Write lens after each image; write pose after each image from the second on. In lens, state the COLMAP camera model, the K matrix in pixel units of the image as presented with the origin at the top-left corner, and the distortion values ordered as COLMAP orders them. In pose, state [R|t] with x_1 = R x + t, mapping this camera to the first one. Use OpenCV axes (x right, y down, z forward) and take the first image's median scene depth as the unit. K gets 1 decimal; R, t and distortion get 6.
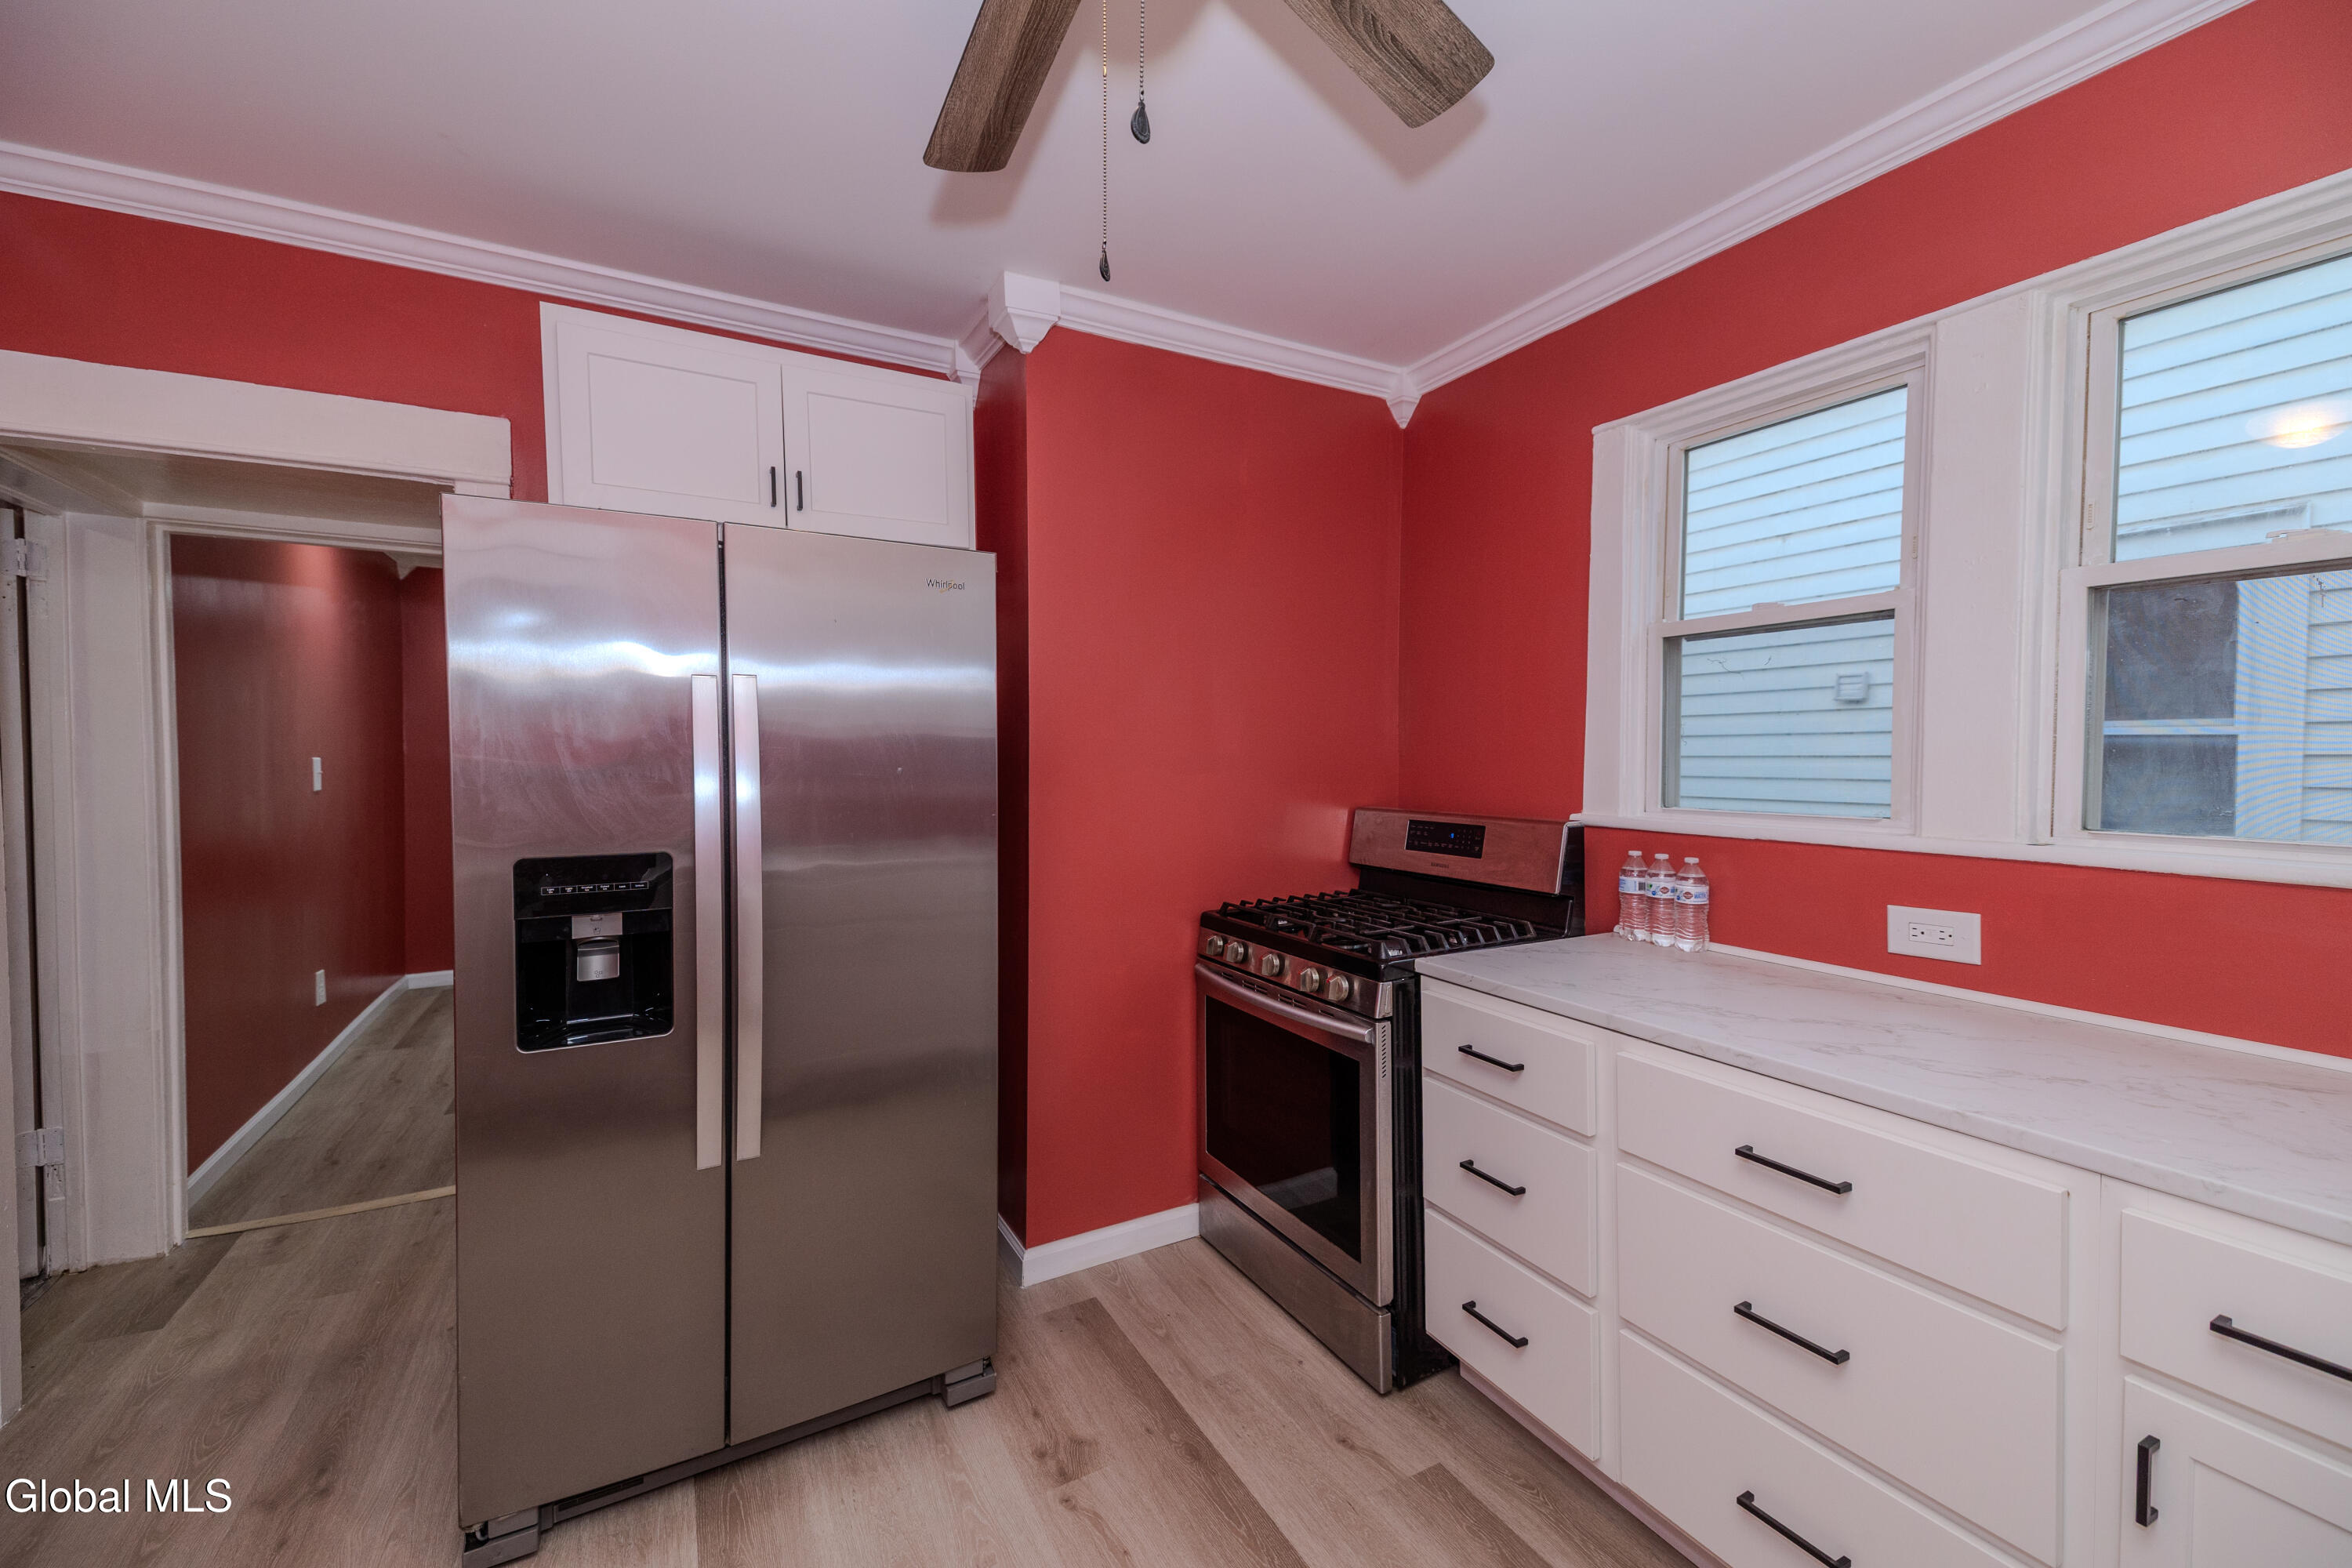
lens RADIAL K [[954.8, 0, 1172.2], [0, 954.8, 778.7], [0, 0, 1]] dist [0.058740, -0.021352]
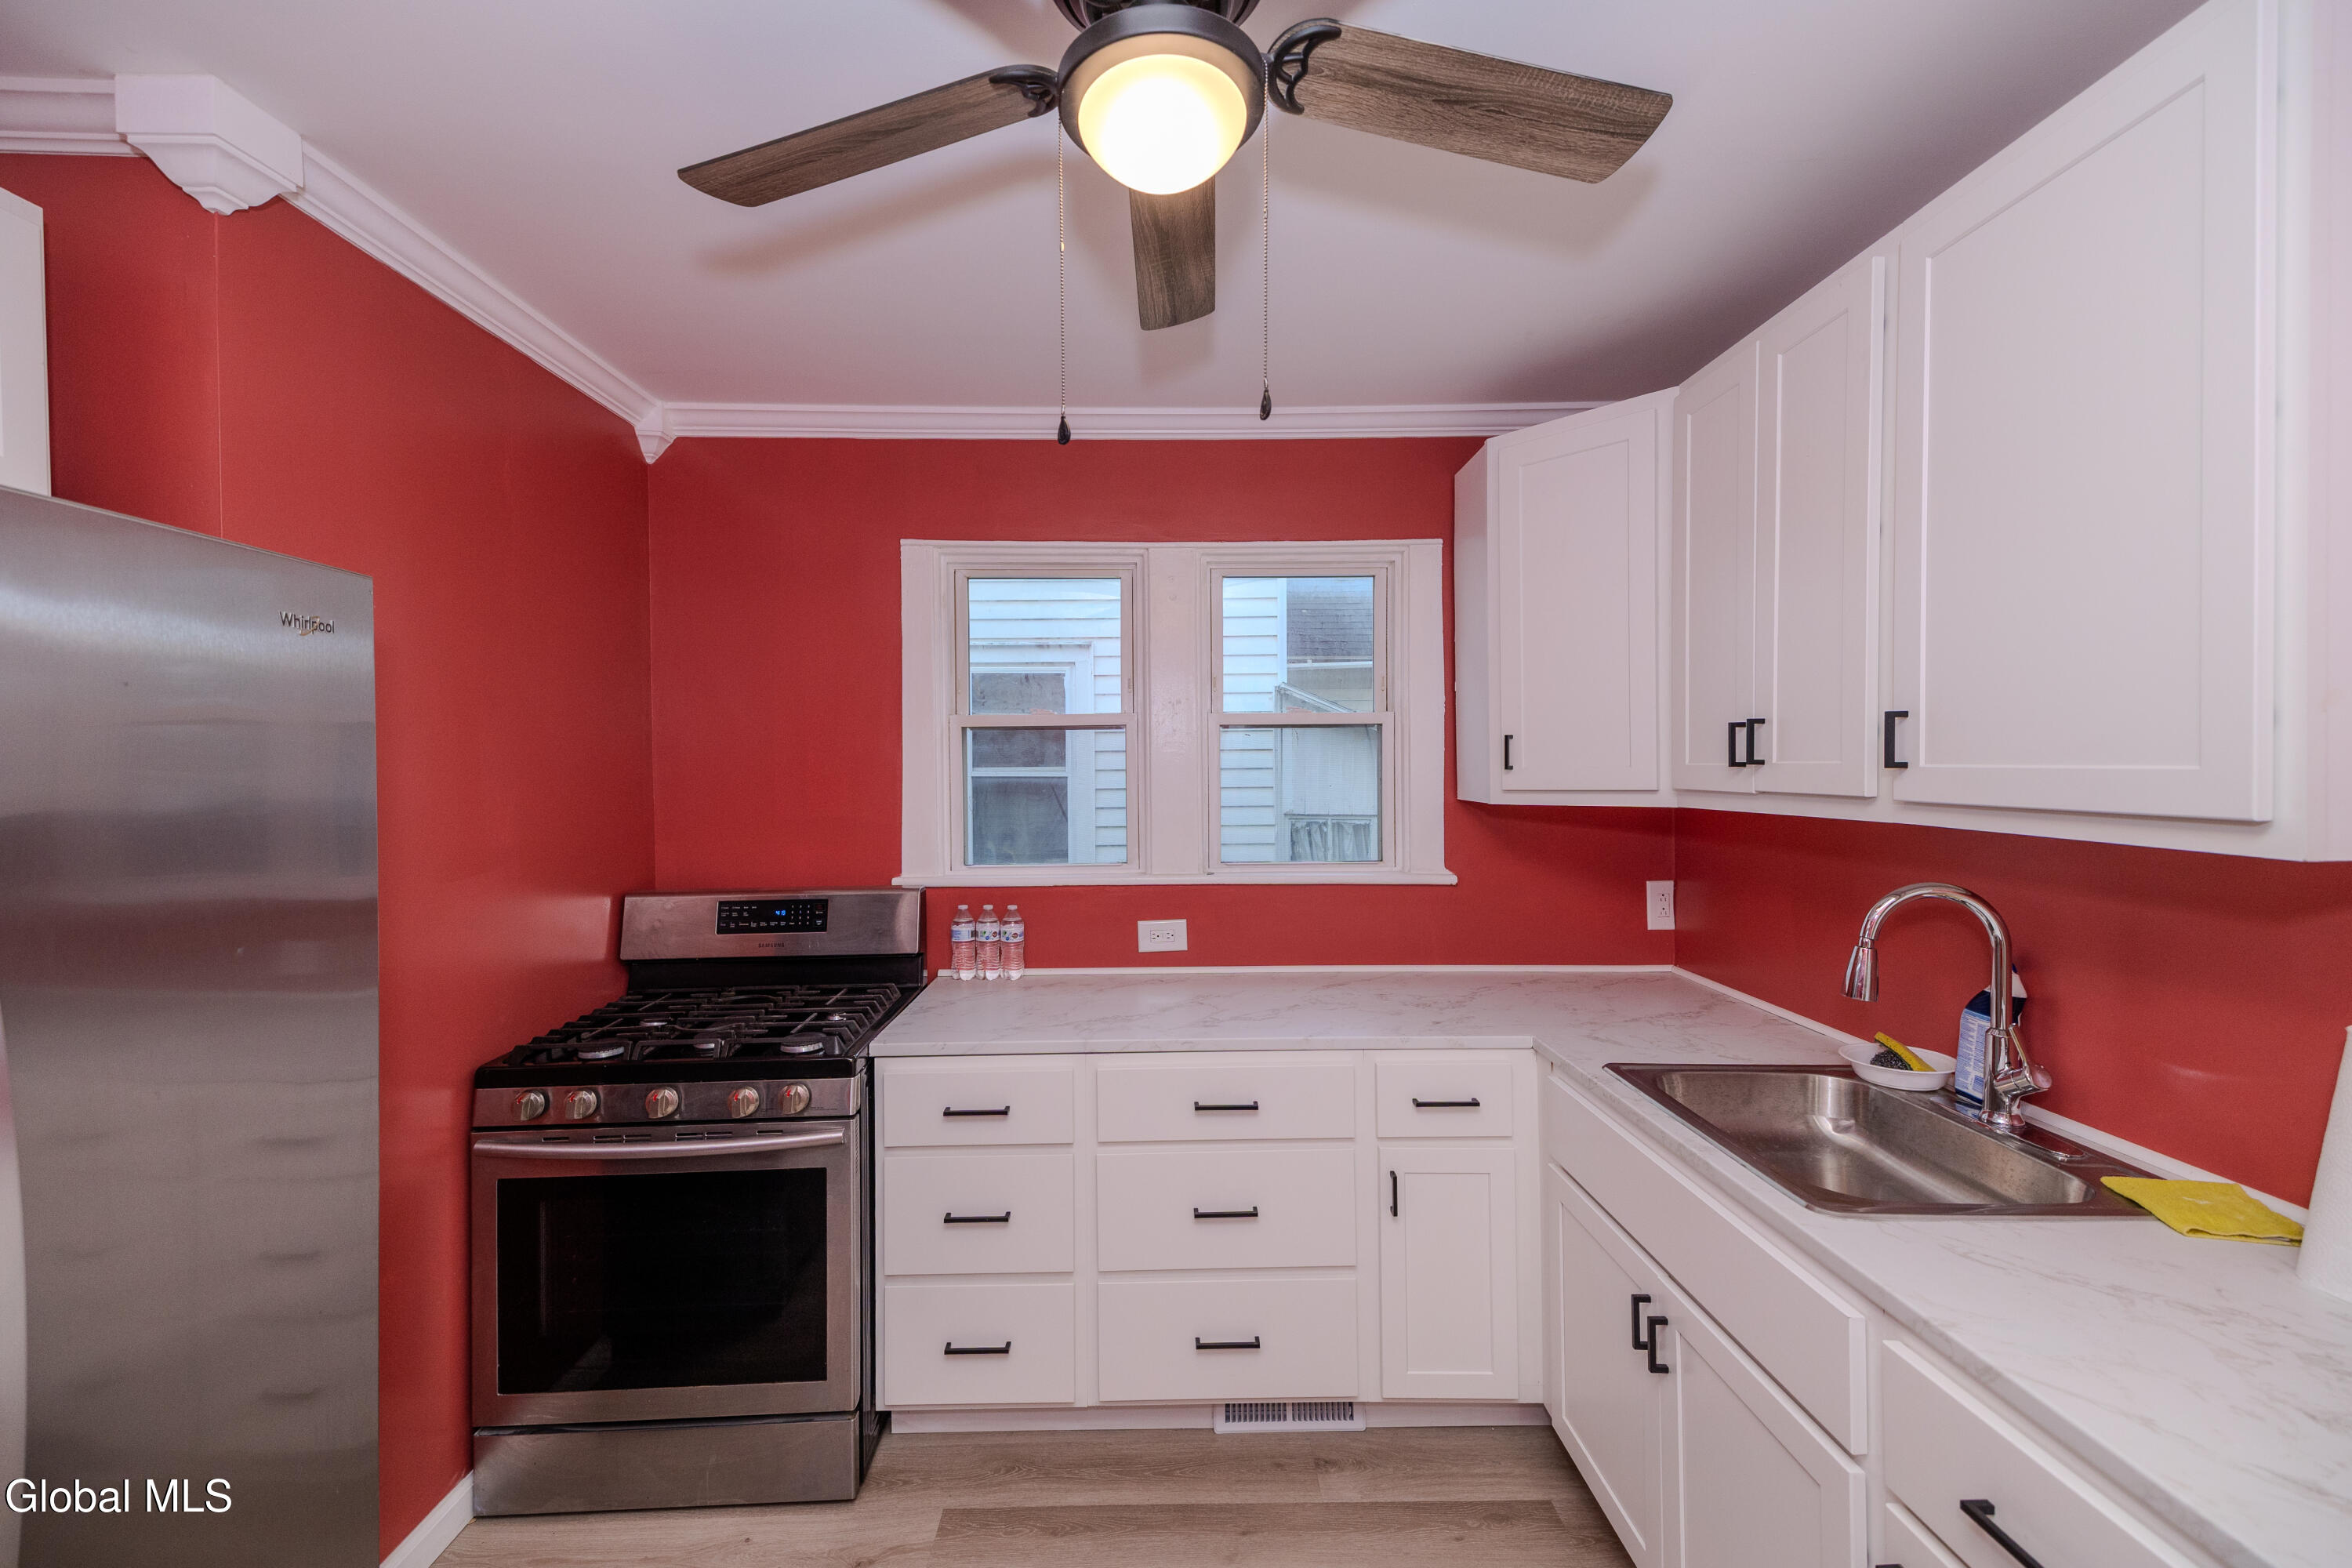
lens RADIAL K [[954.4, 0, 1178.4], [0, 954.4, 773.6], [0, 0, 1]] dist [0.057451, -0.021418]
pose [[0.458315, -0.013696, 0.888685, -0.499474], [0.032426, 0.999473, -0.001319, -0.086209], [-0.888198, 0.029421, 0.458517, 0.234350]]
